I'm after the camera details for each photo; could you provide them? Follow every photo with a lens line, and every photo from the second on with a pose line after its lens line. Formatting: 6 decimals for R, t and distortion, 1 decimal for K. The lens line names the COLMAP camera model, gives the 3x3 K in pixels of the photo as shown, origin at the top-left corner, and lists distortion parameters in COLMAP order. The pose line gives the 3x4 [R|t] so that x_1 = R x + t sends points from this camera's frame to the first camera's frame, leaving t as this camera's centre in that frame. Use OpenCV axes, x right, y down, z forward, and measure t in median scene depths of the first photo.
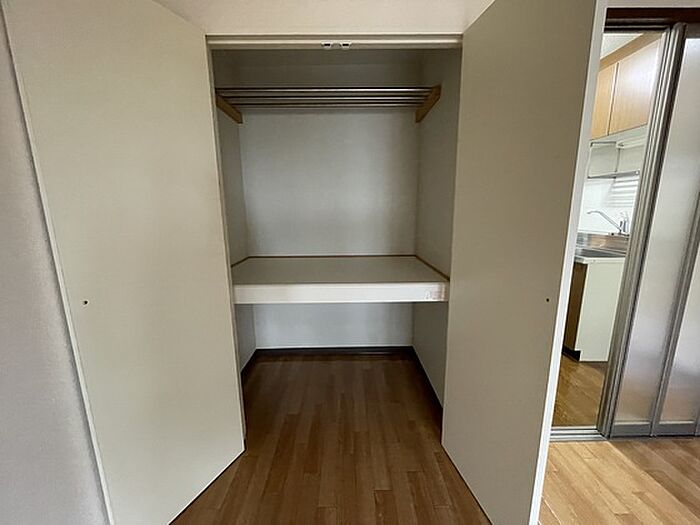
lens RADIAL K [[283.8, 0, 350.0], [0, 283.8, 262.5], [0, 0, 1]] dist [-0.000797, -0.000399]
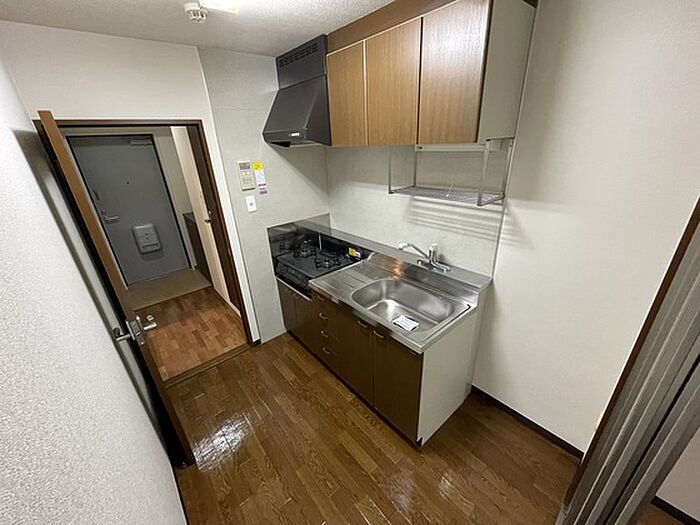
lens RADIAL K [[283.8, 0, 350.0], [0, 283.8, 262.5], [0, 0, 1]] dist [-0.000797, -0.000399]
pose [[0.768685, -0.292169, 0.569000, 0.260463], [0.169256, 0.950782, 0.259550, -0.282894], [-0.616827, -0.103205, 0.780303, 0.413316]]
